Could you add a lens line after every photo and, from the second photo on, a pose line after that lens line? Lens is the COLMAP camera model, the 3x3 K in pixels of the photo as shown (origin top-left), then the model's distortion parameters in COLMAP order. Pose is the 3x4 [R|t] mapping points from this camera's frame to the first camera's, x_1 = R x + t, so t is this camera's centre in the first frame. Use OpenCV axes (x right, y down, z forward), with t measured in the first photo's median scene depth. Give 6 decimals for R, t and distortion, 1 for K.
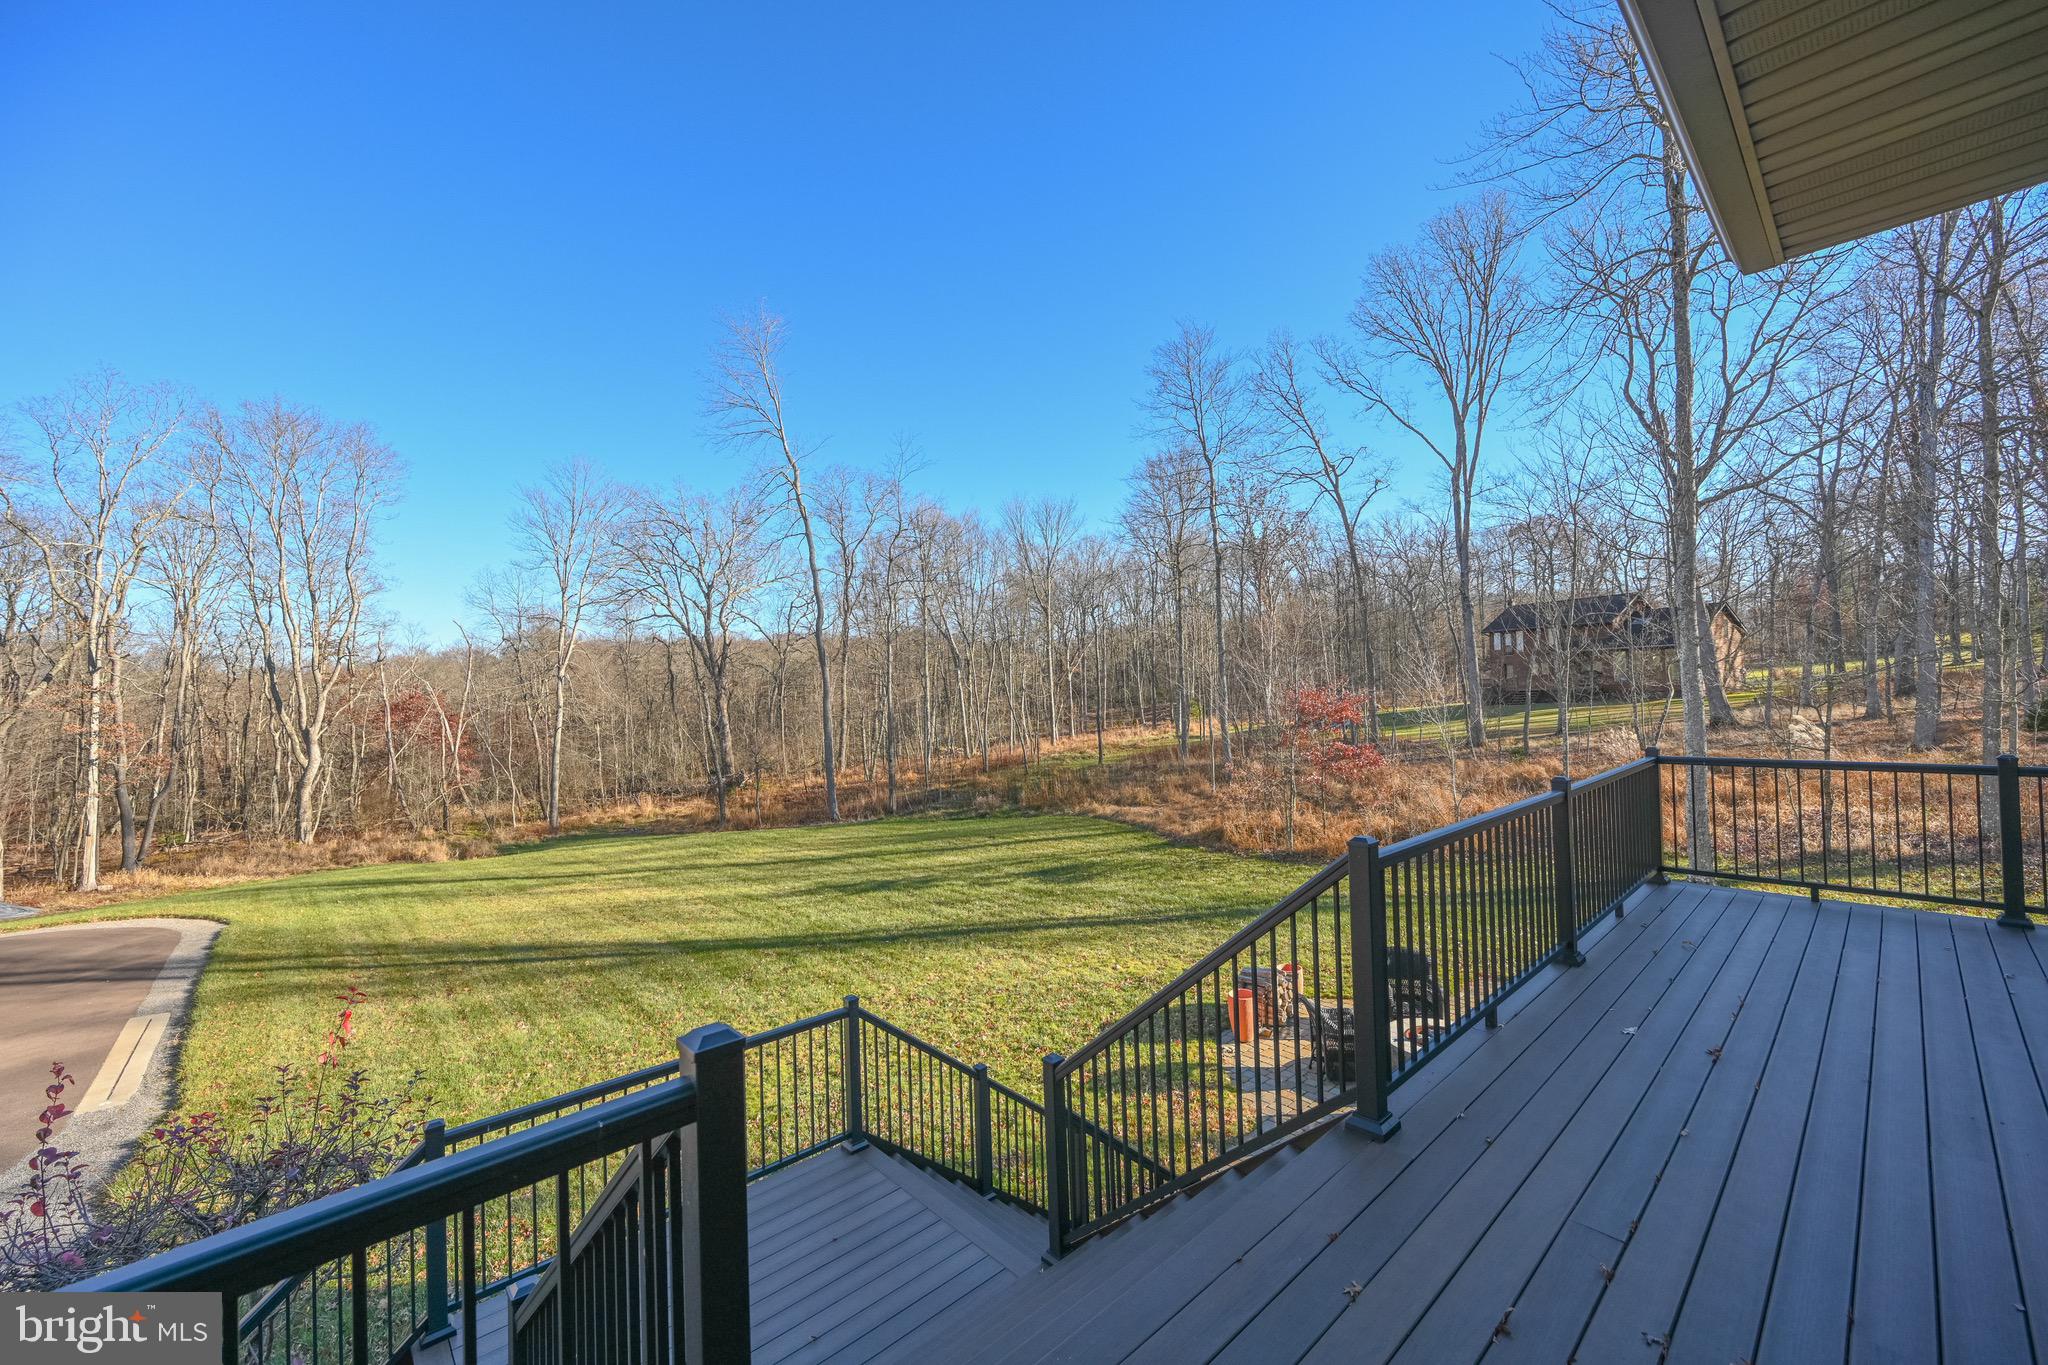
lens RADIAL K [[804.4, 0, 1020.3], [0, 804.4, 682.8], [0, 0, 1]] dist [0.000354, 0.000416]
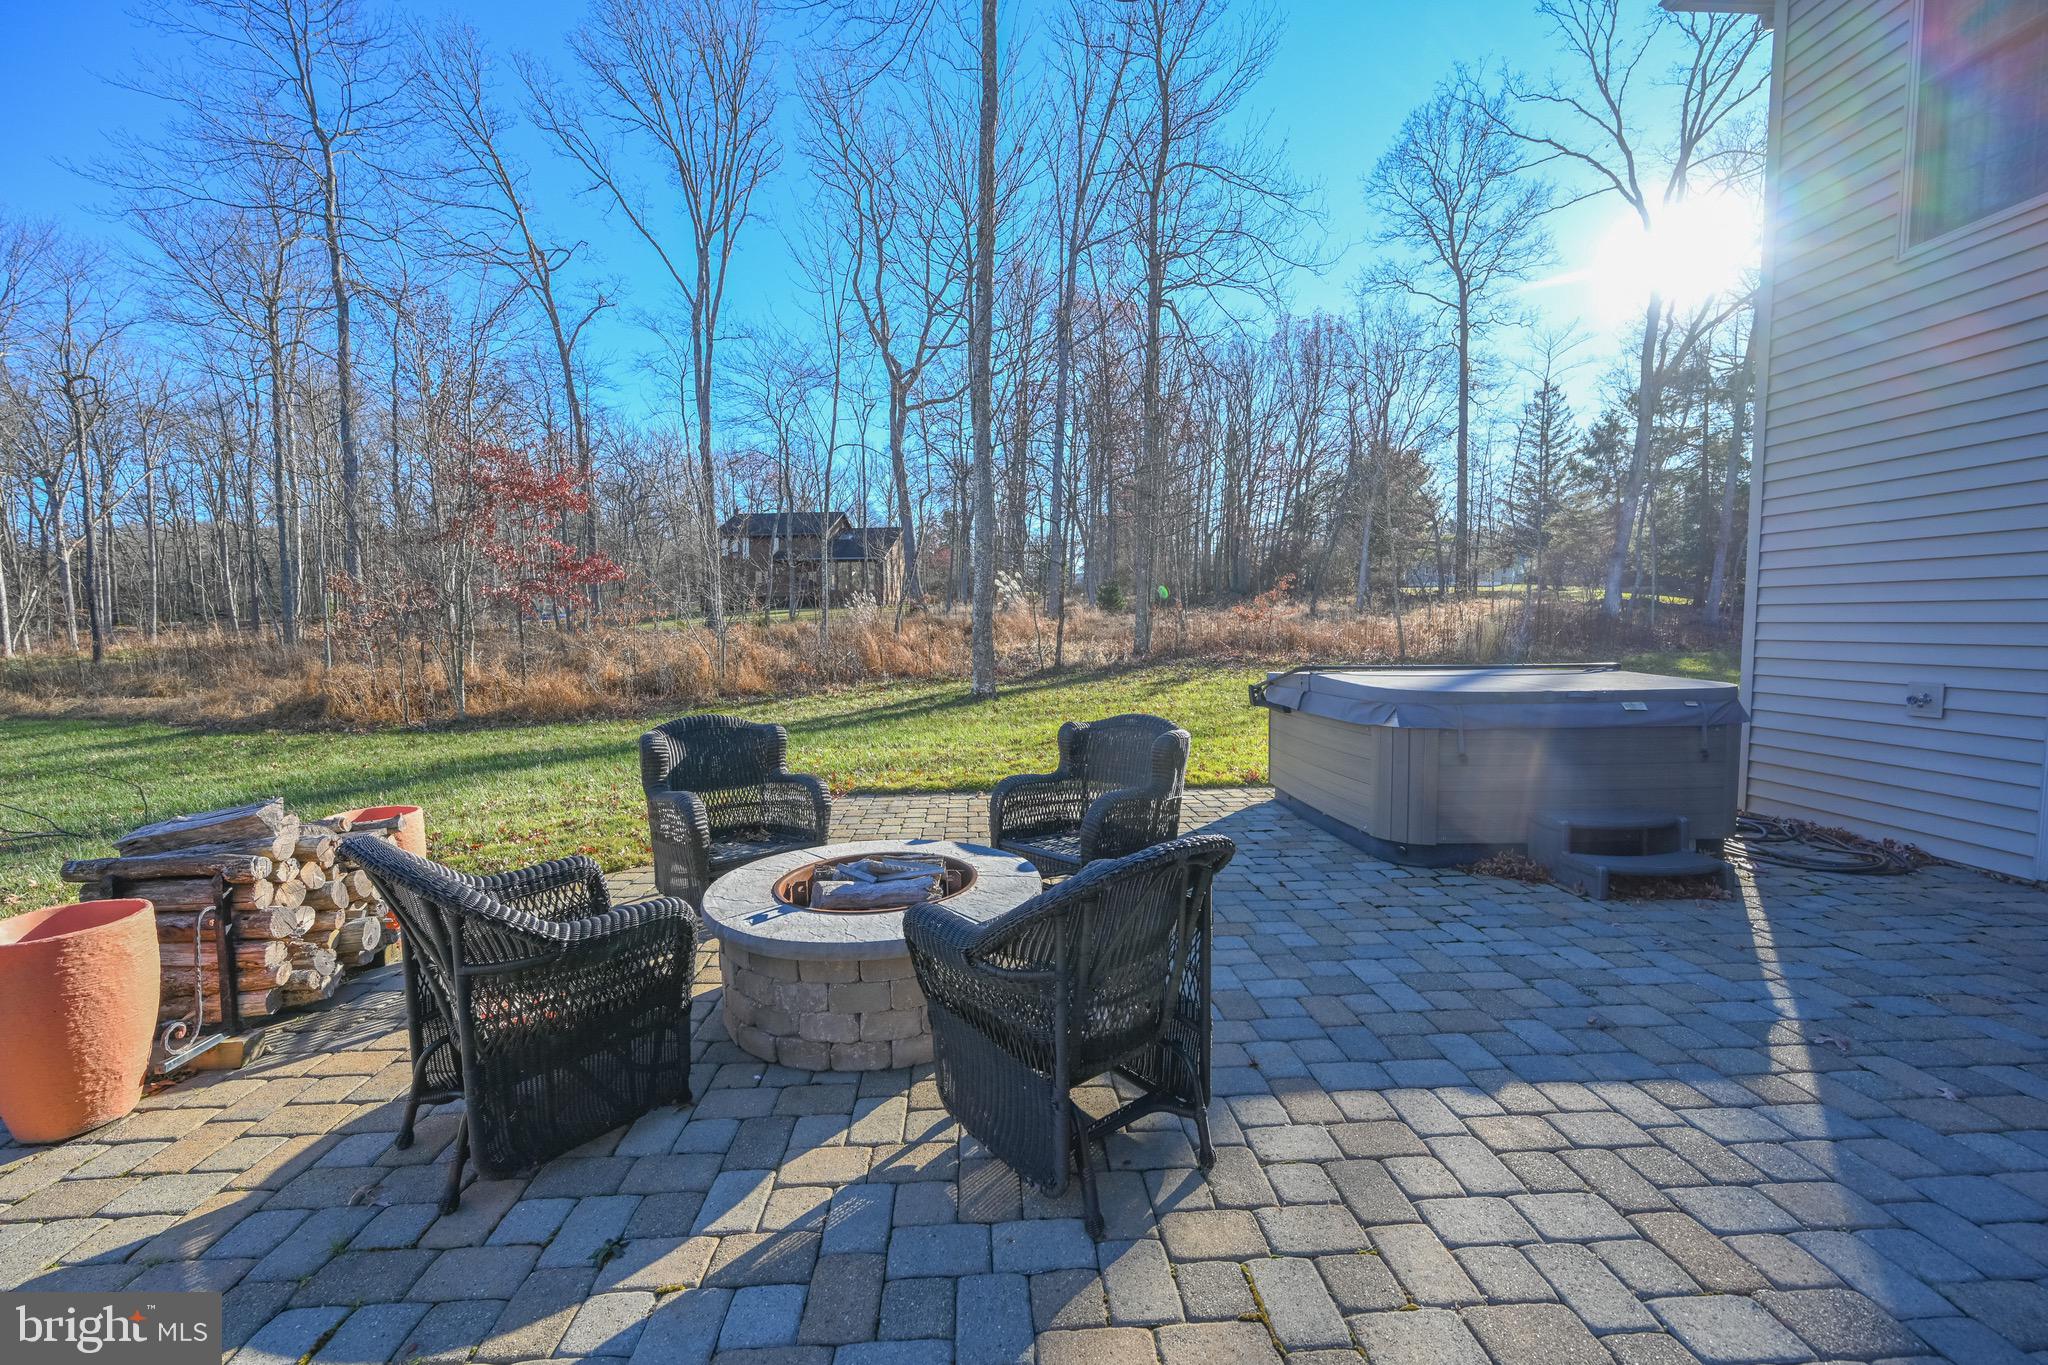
lens RADIAL K [[825.6, 0, 1012.5], [0, 825.6, 674.3], [0, 0, 1]] dist [0.002113, 0.000375]
pose [[0.630766, -0.013827, 0.775850, 0.069372], [-0.032090, 0.998521, 0.043885, 0.079448], [-0.775309, -0.052578, 0.629389, 0.174502]]
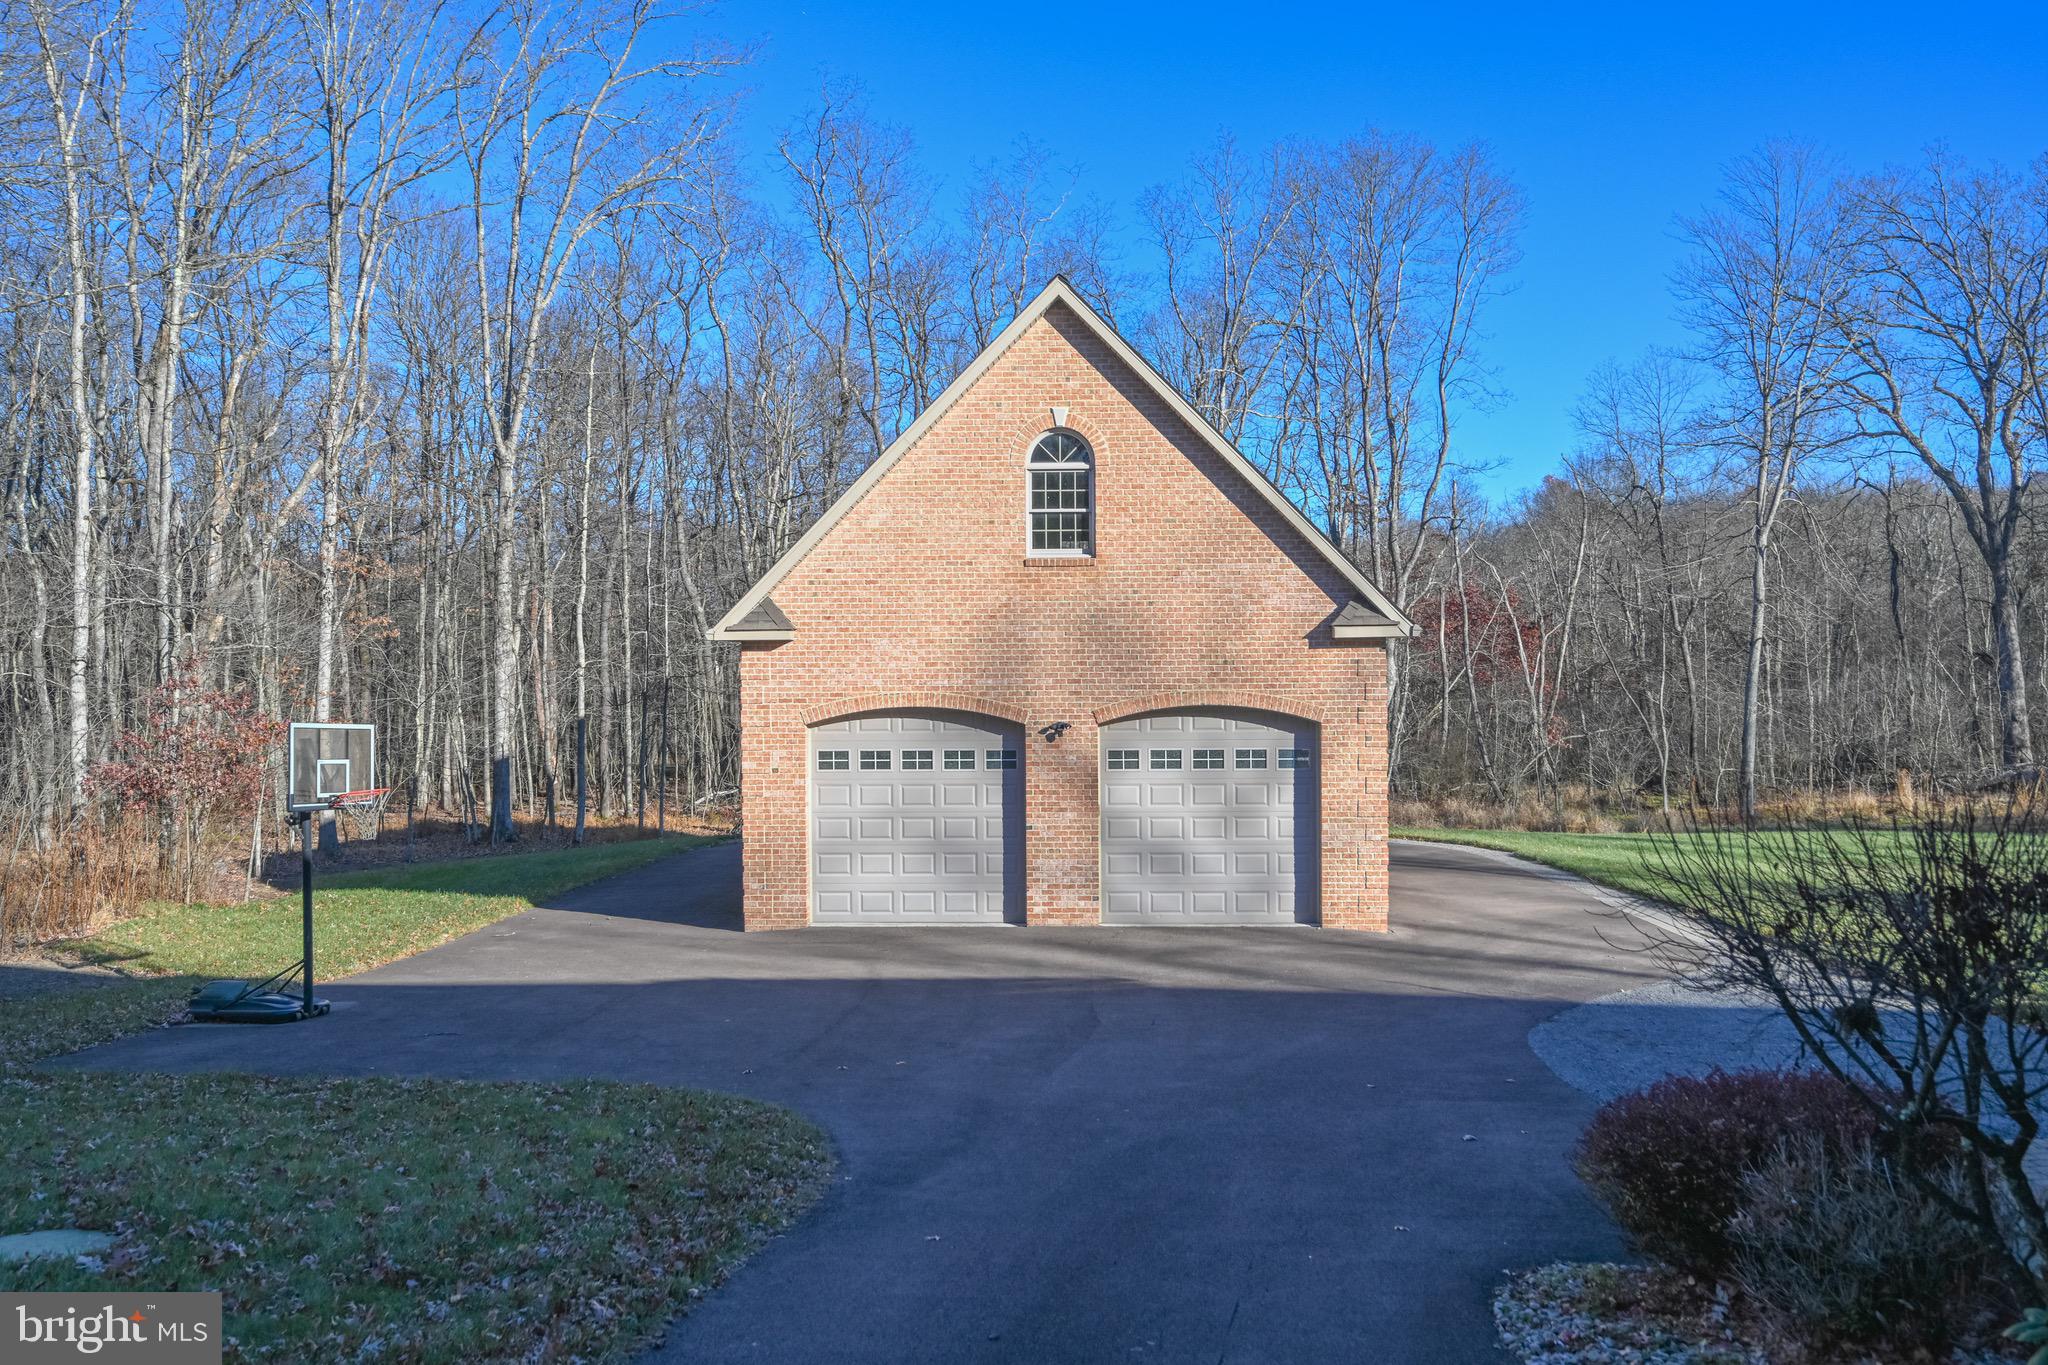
lens RADIAL K [[1792.9, 0, 1024.0], [0, 1792.9, 682.5], [0, 0, 1]] dist [0.012047, 0.008393]
pose [[0.712499, 0.041335, -0.700454, -0.075302], [-0.008528, 0.998700, 0.050261, 0.033749], [0.701621, -0.029837, 0.711925, -0.293070]]
